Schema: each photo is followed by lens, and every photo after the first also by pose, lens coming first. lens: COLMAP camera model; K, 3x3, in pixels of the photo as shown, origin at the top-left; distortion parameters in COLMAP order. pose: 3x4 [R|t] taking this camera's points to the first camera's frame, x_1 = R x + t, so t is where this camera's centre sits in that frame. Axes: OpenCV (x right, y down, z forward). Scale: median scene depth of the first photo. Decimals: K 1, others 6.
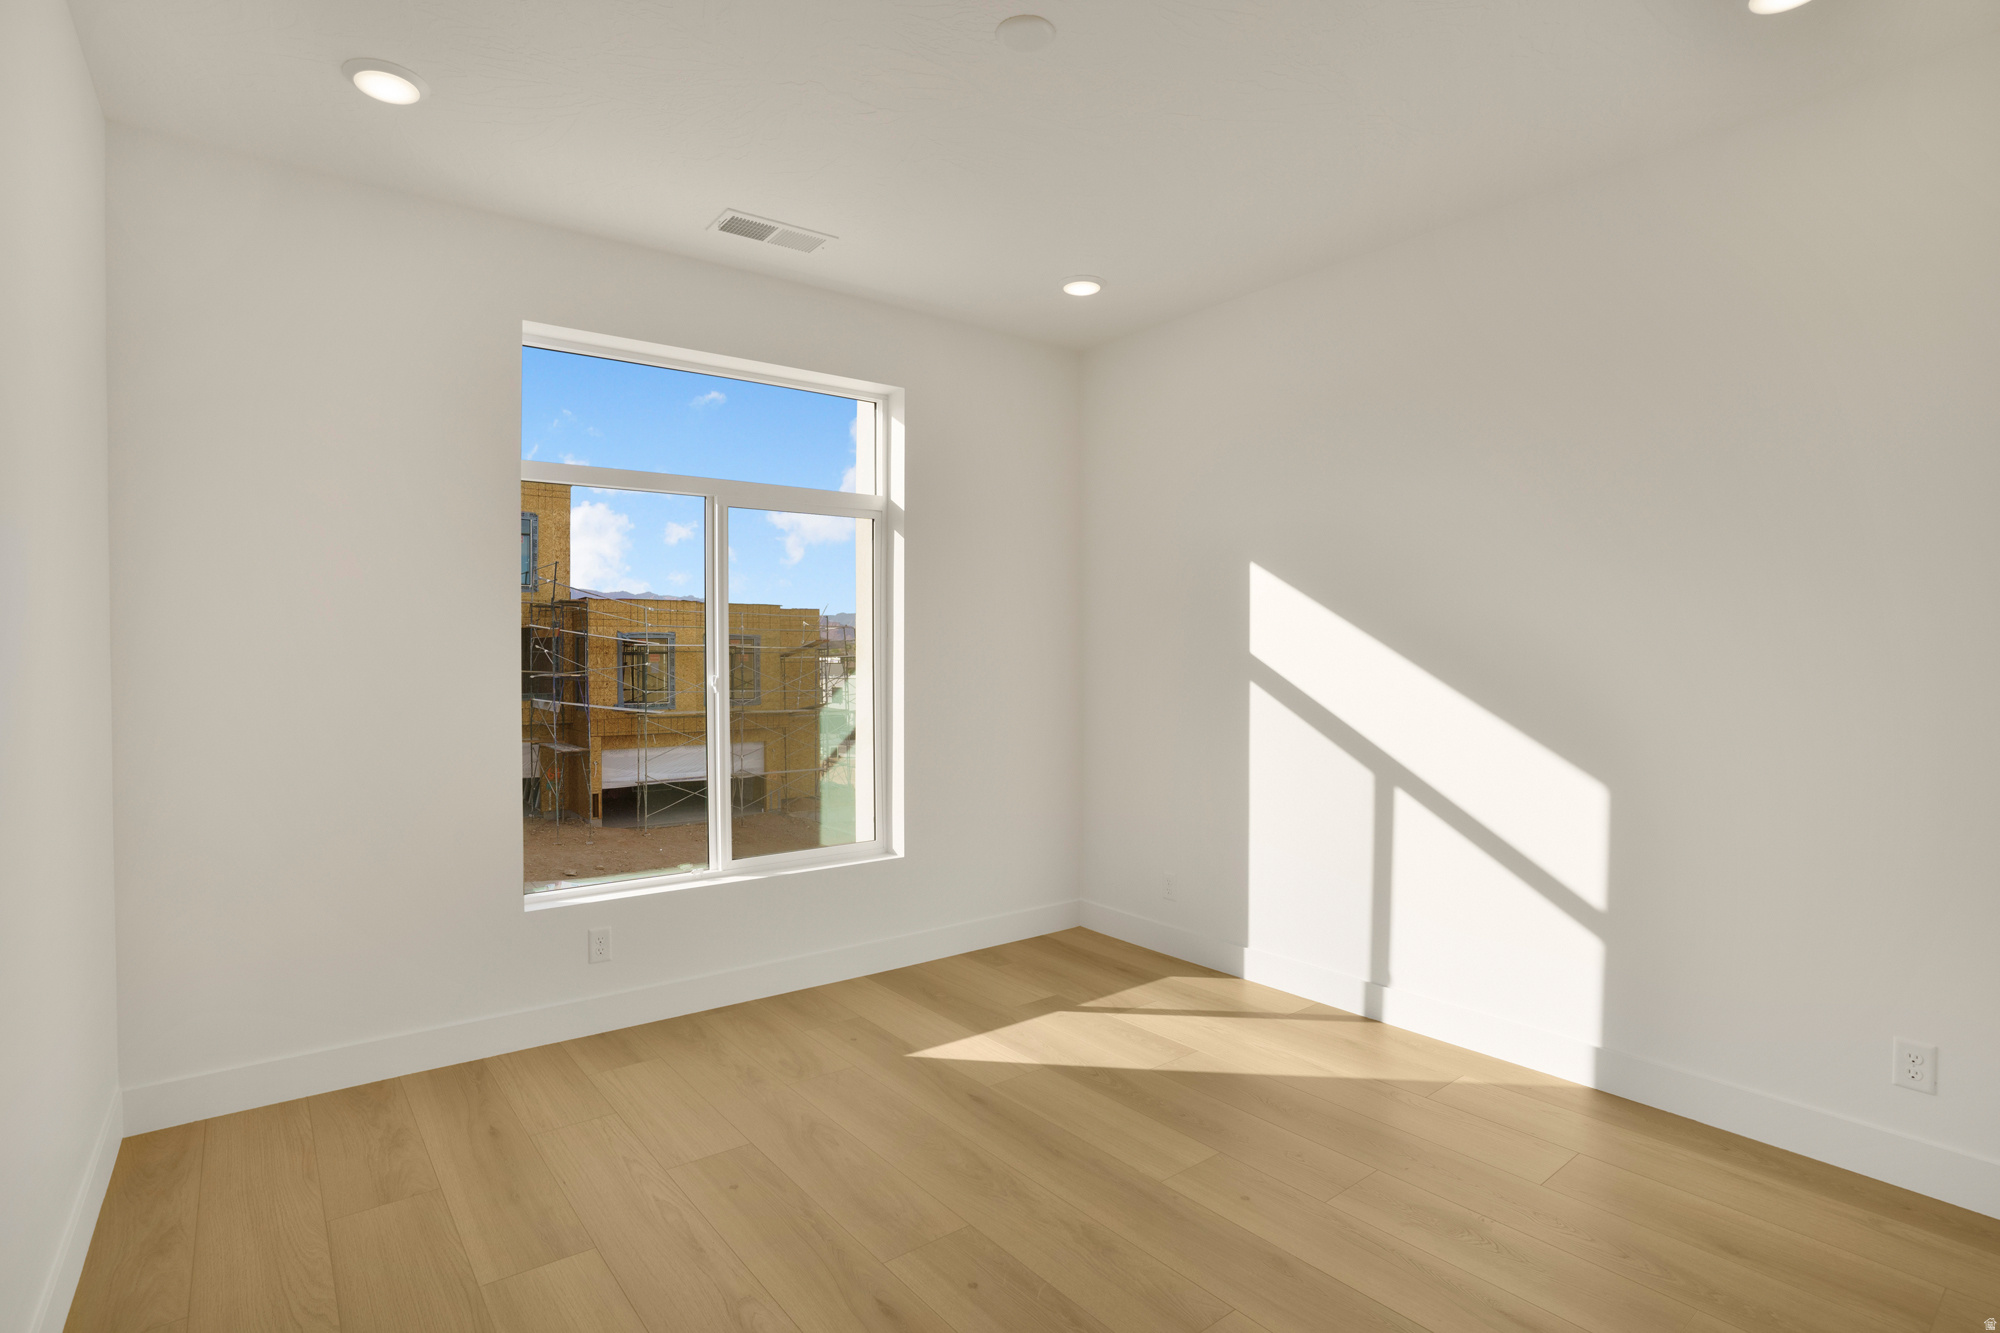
lens RADIAL K [[1000.1, 0, 1005.1], [0, 1000.1, 668.4], [0, 0, 1]] dist [-0.028599, 0.000581]
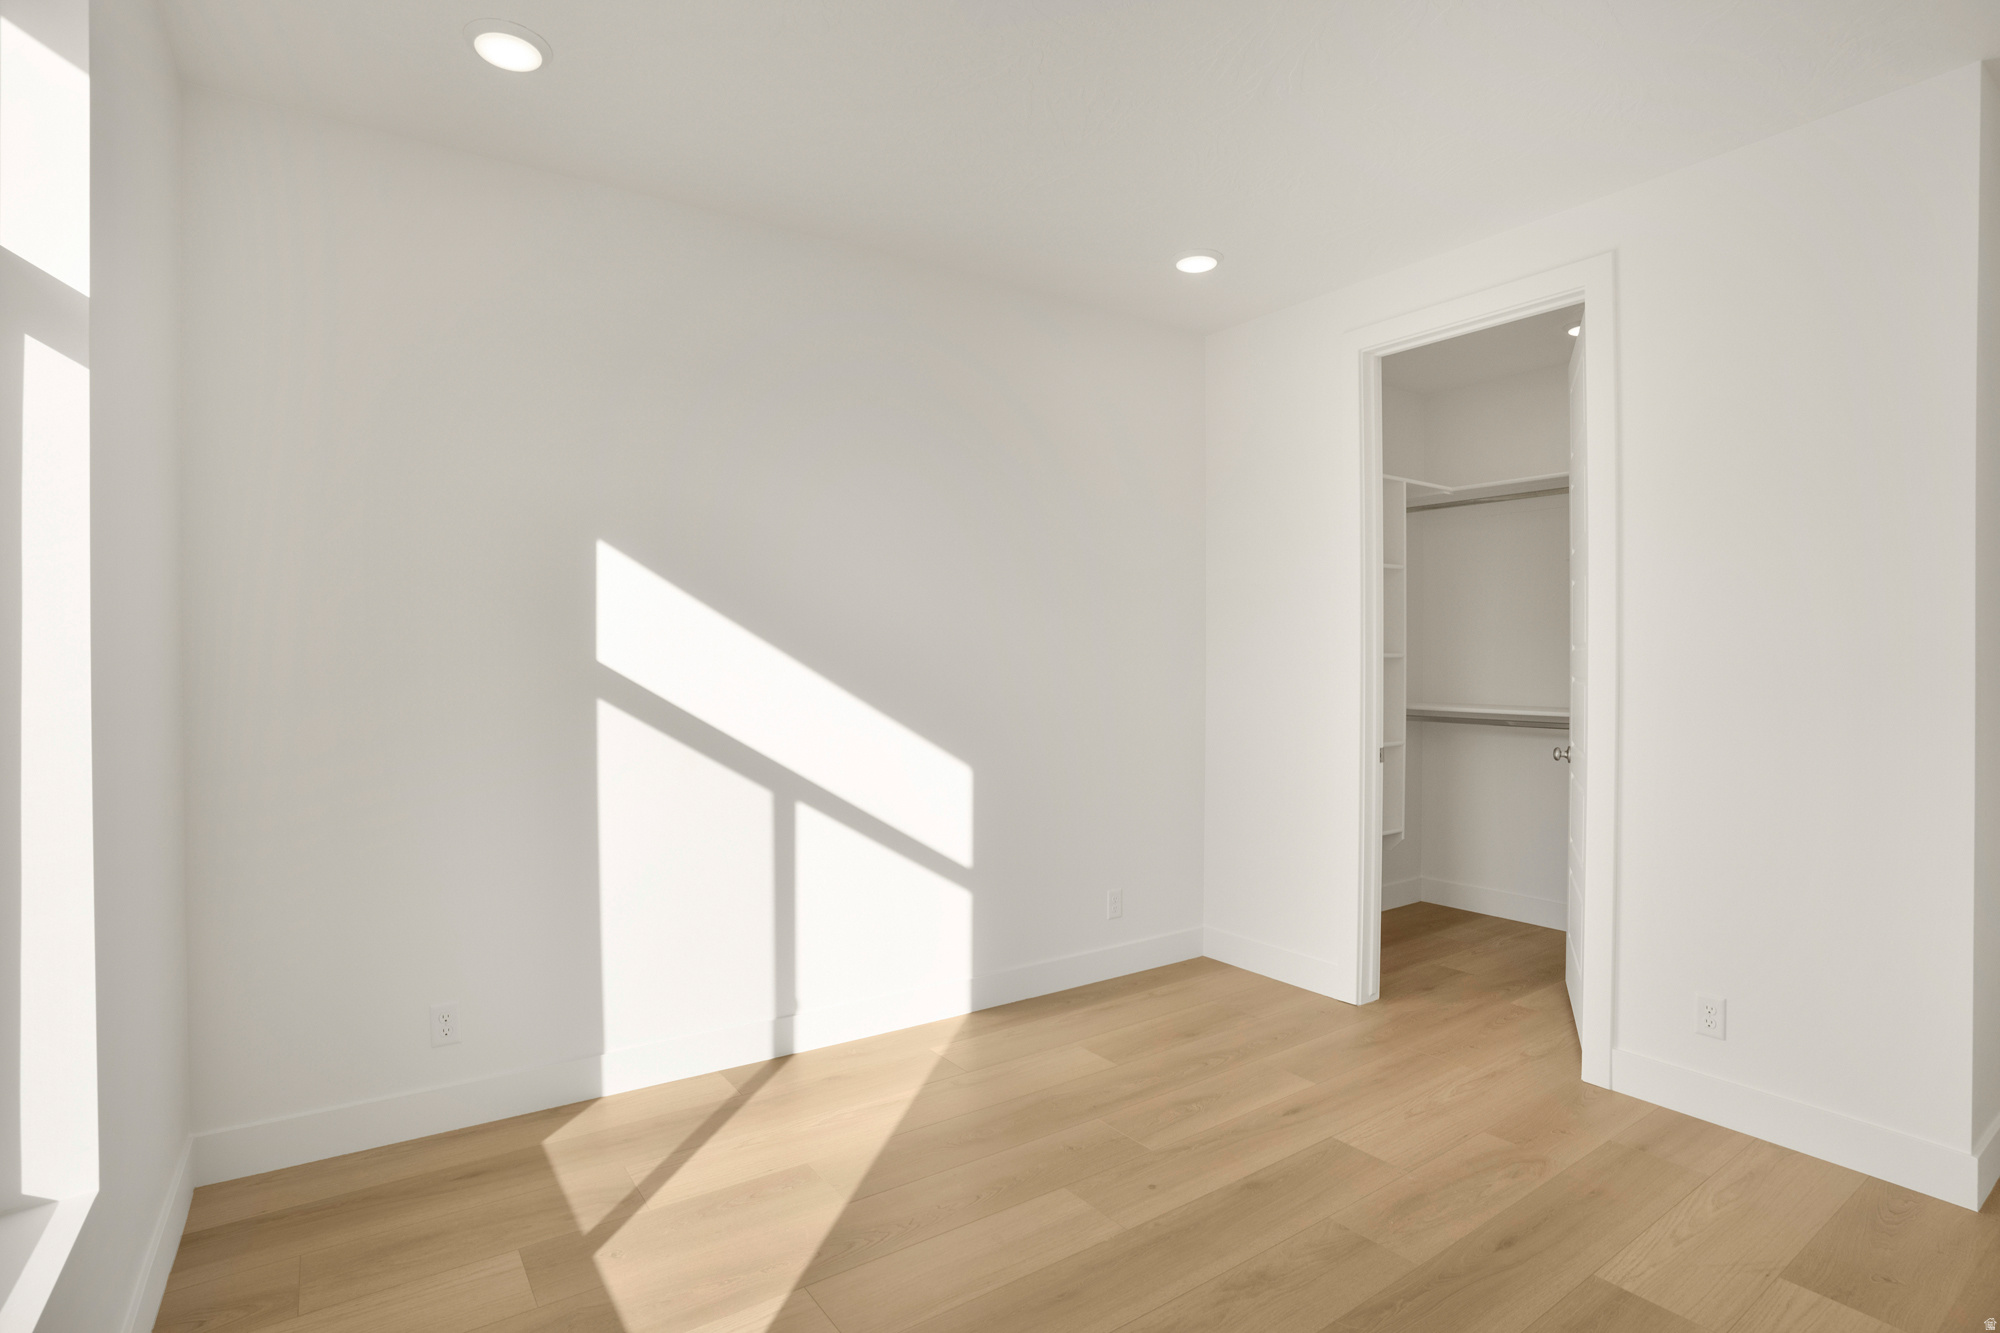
lens RADIAL K [[1000.1, 0, 1002.6], [0, 1000.1, 658.8], [0, 0, 1]] dist [-0.028599, 0.000581]
pose [[0.064357, 0.000641, 0.997927, -0.533019], [0.015722, 0.999875, -0.001656, -0.012012], [-0.997803, 0.015796, 0.064339, 0.719001]]
